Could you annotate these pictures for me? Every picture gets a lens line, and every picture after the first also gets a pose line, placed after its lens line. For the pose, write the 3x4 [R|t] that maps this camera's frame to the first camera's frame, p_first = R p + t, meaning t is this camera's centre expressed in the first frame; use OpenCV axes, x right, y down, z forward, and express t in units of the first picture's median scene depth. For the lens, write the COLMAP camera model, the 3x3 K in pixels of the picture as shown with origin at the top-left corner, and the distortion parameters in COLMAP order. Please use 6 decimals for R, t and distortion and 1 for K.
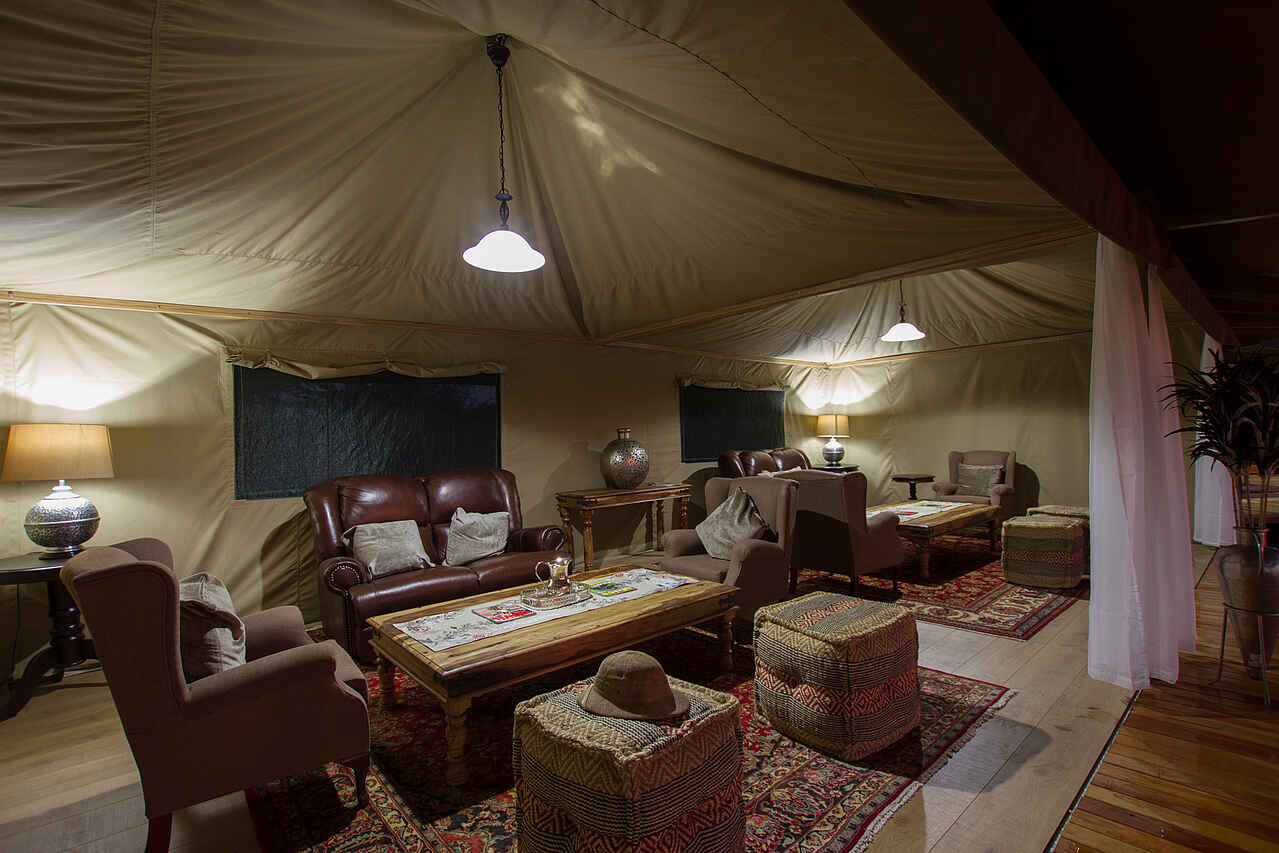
lens RADIAL K [[597.5, 0, 637.2], [0, 597.5, 444.2], [0, 0, 1]] dist [-0.029945, -0.000558]
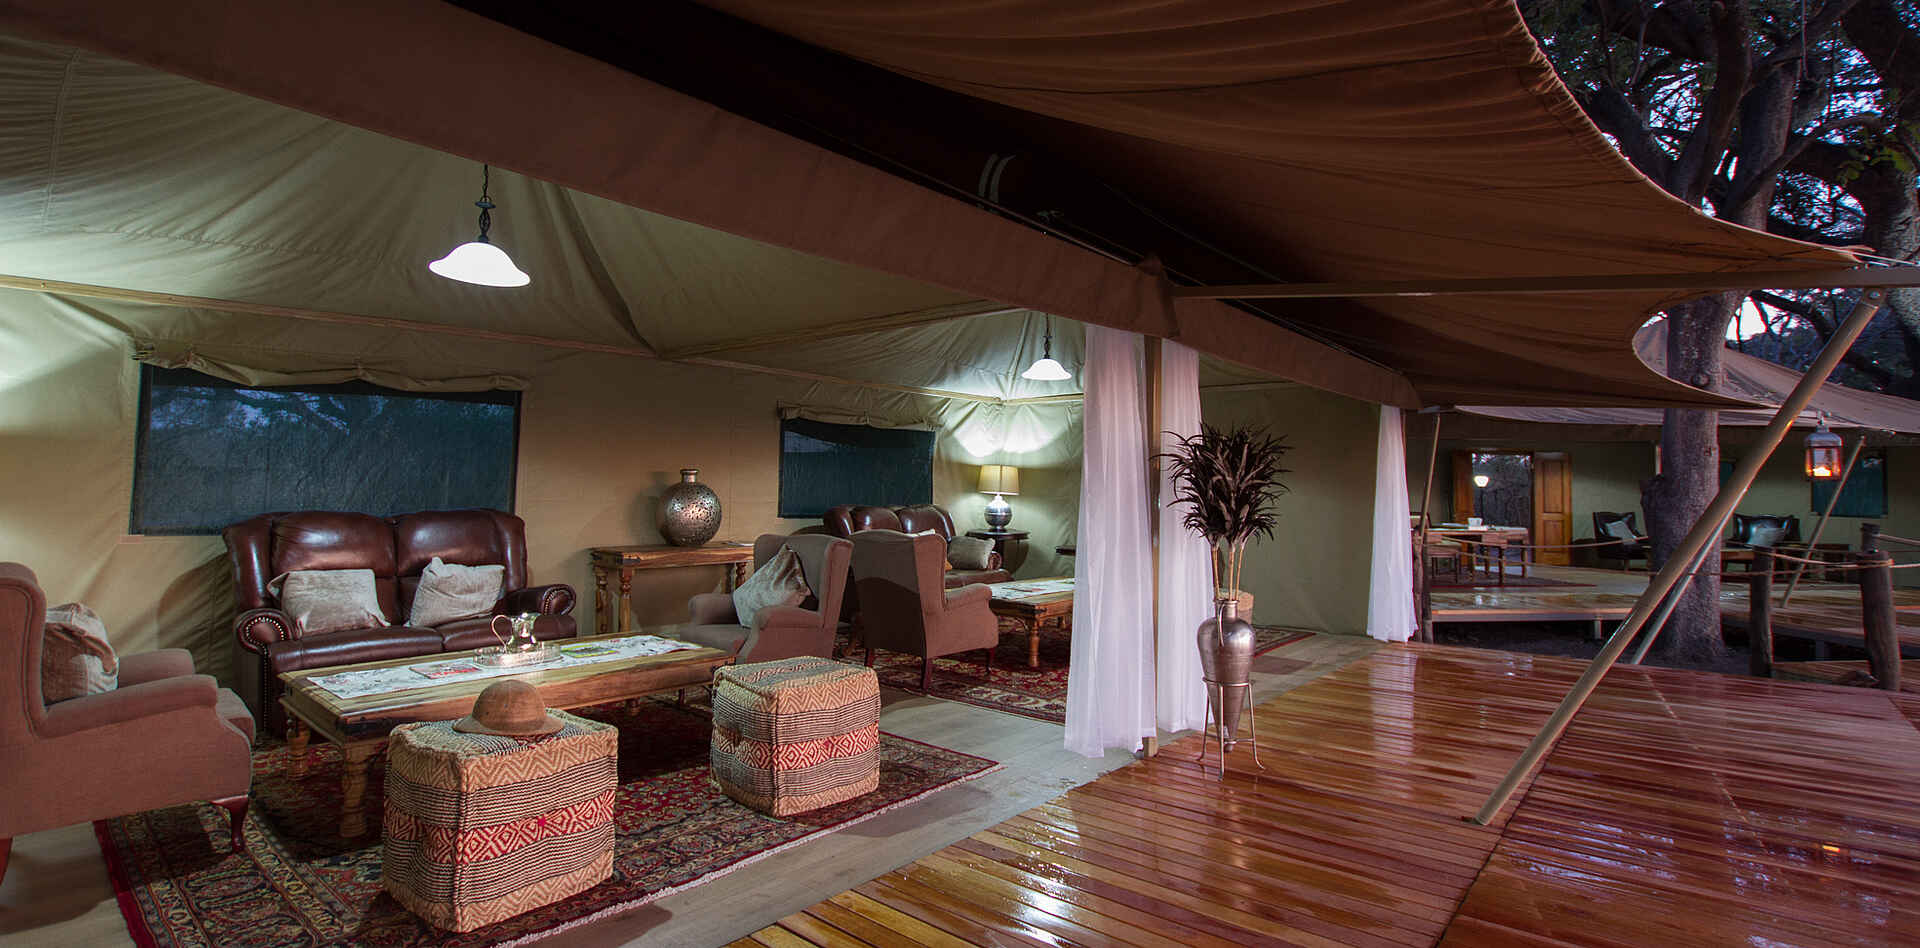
lens RADIAL K [[894.3, 0, 958.3], [0, 894.3, 453.8], [0, 0, 1]] dist [-0.028865, 0.000614]
pose [[0.988071, 0.054105, 0.144182, 0.234211], [-0.047127, 0.997567, -0.051381, -0.004745], [-0.146611, 0.043973, 0.988216, -0.310326]]
